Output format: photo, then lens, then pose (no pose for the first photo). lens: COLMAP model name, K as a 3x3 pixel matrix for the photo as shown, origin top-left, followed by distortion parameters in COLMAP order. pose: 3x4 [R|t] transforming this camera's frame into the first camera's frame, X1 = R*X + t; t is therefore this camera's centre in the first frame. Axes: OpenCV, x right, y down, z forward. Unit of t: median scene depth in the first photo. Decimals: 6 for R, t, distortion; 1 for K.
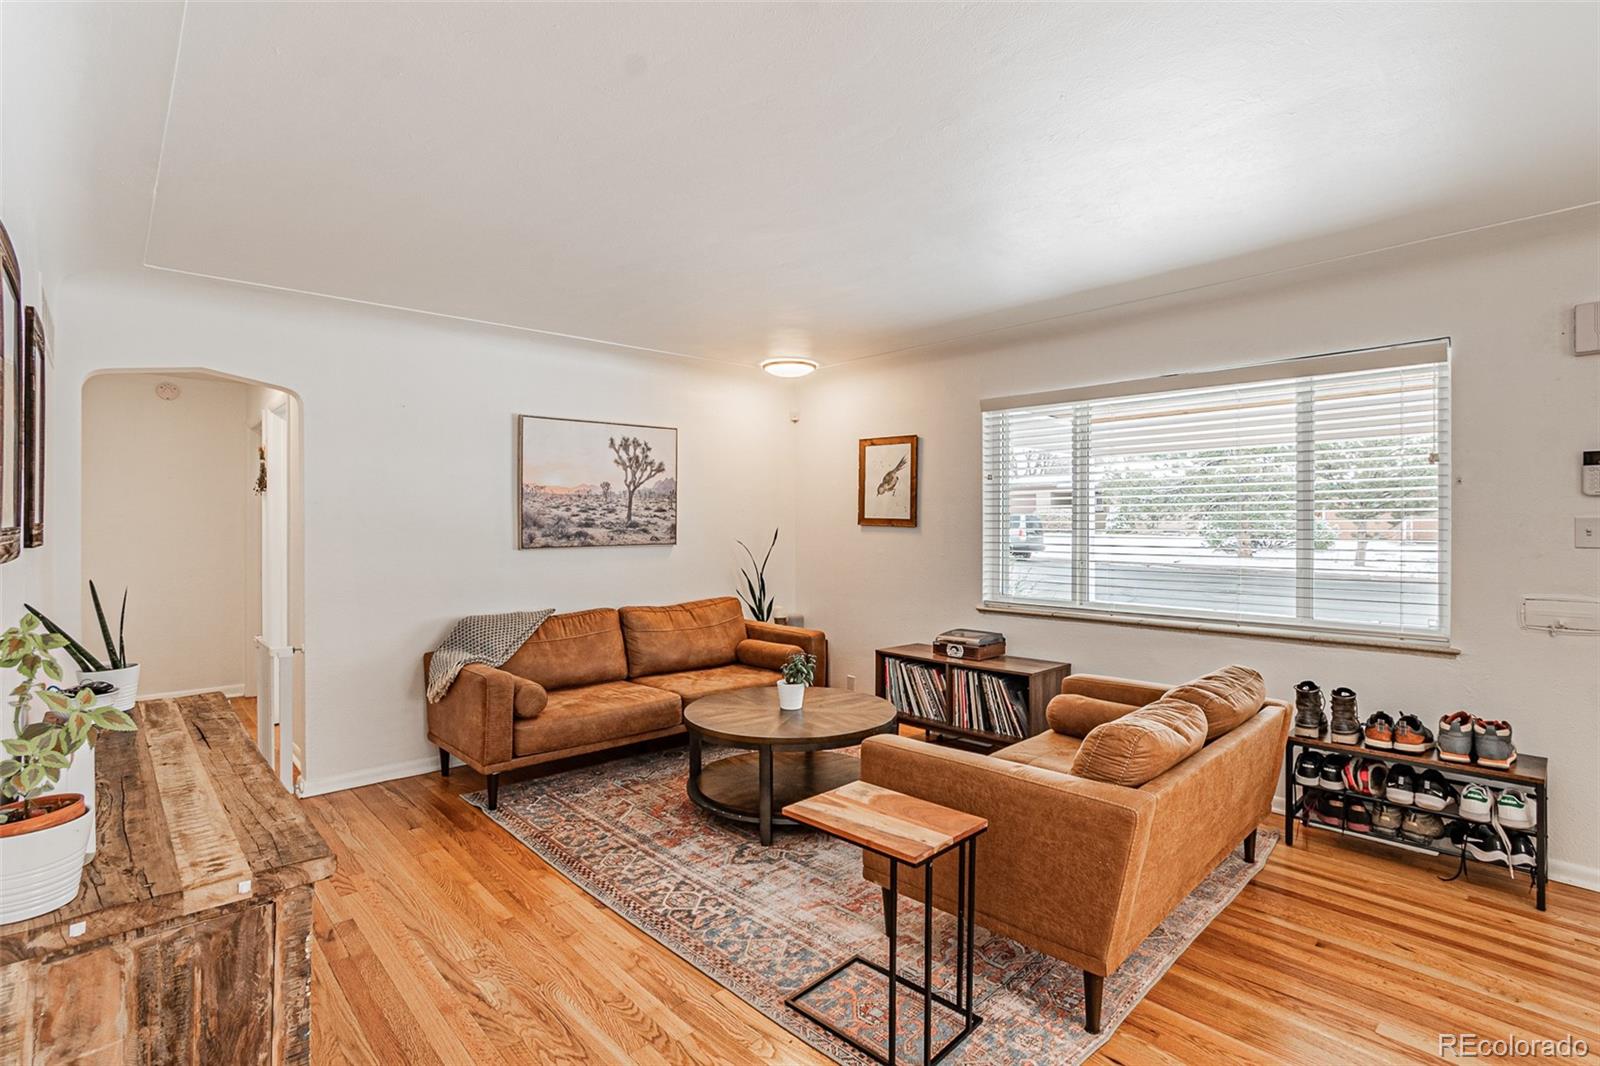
lens RADIAL K [[759.5, 0, 794.1], [0, 759.5, 524.6], [0, 0, 1]] dist [-0.047725, 0.024207]
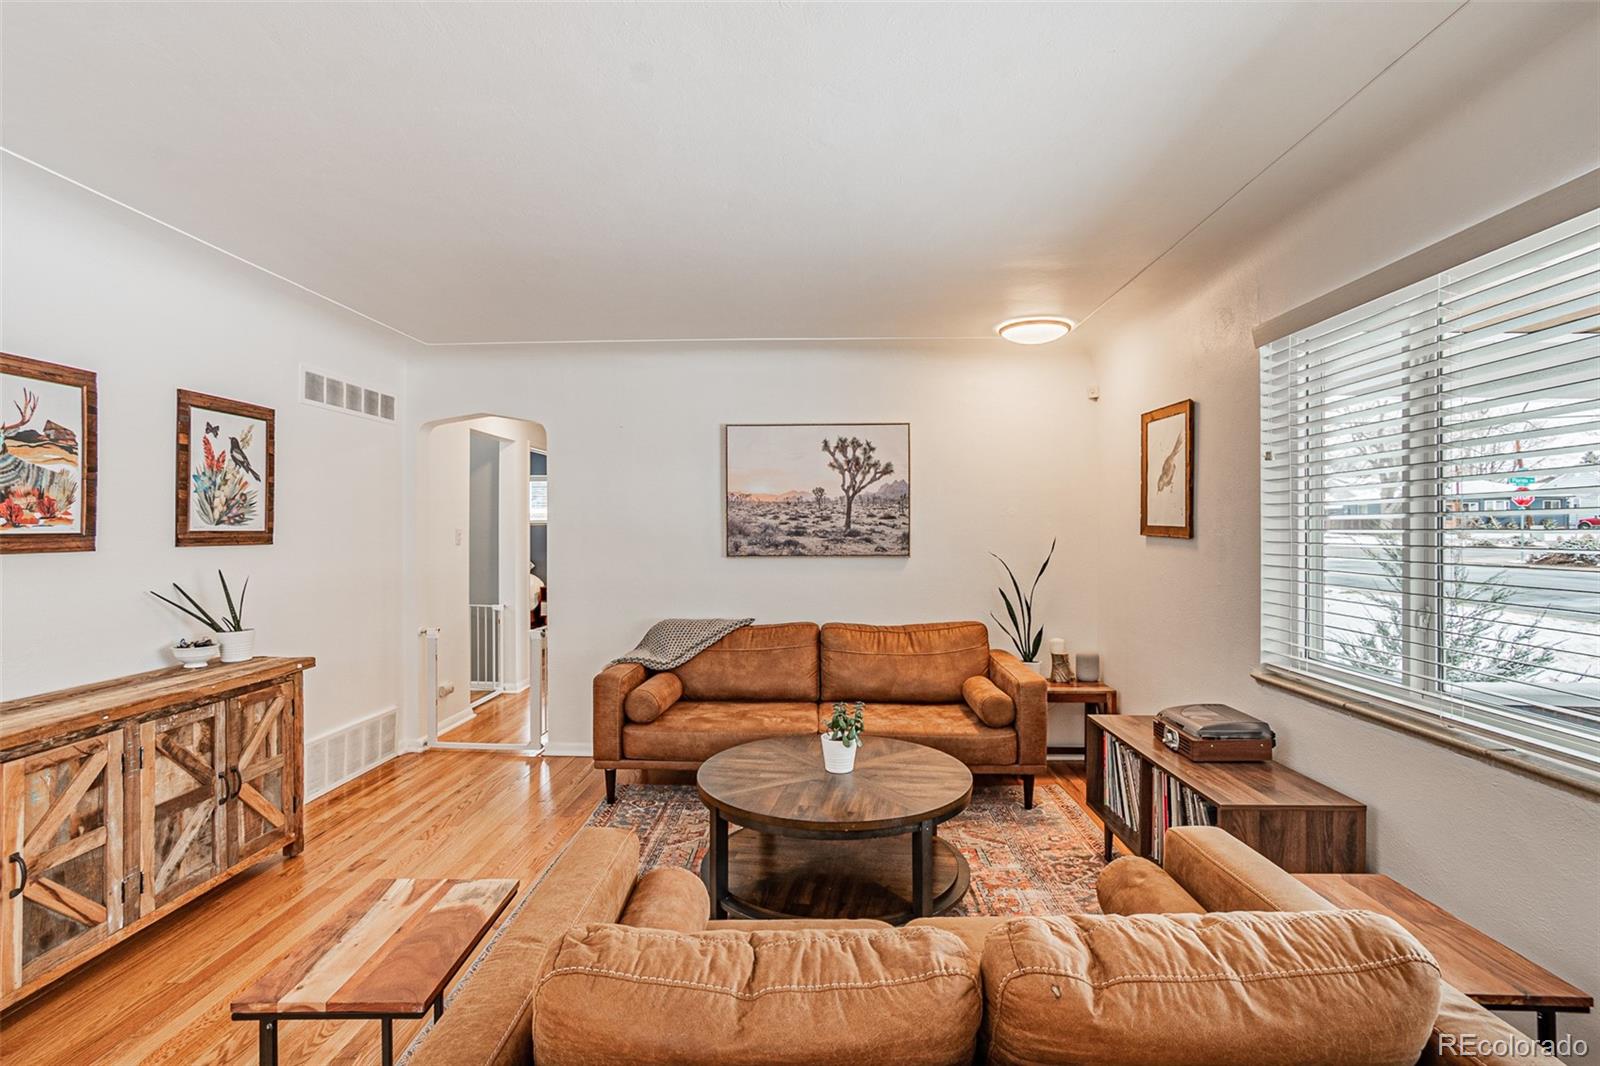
lens RADIAL K [[759.5, 0, 794.1], [0, 759.5, 524.6], [0, 0, 1]] dist [-0.047725, 0.024207]
pose [[0.719534, -0.002379, -0.694453, 0.373165], [-0.003631, 0.999968, -0.007188, -0.003617], [0.694447, 0.007694, 0.719502, 0.298732]]
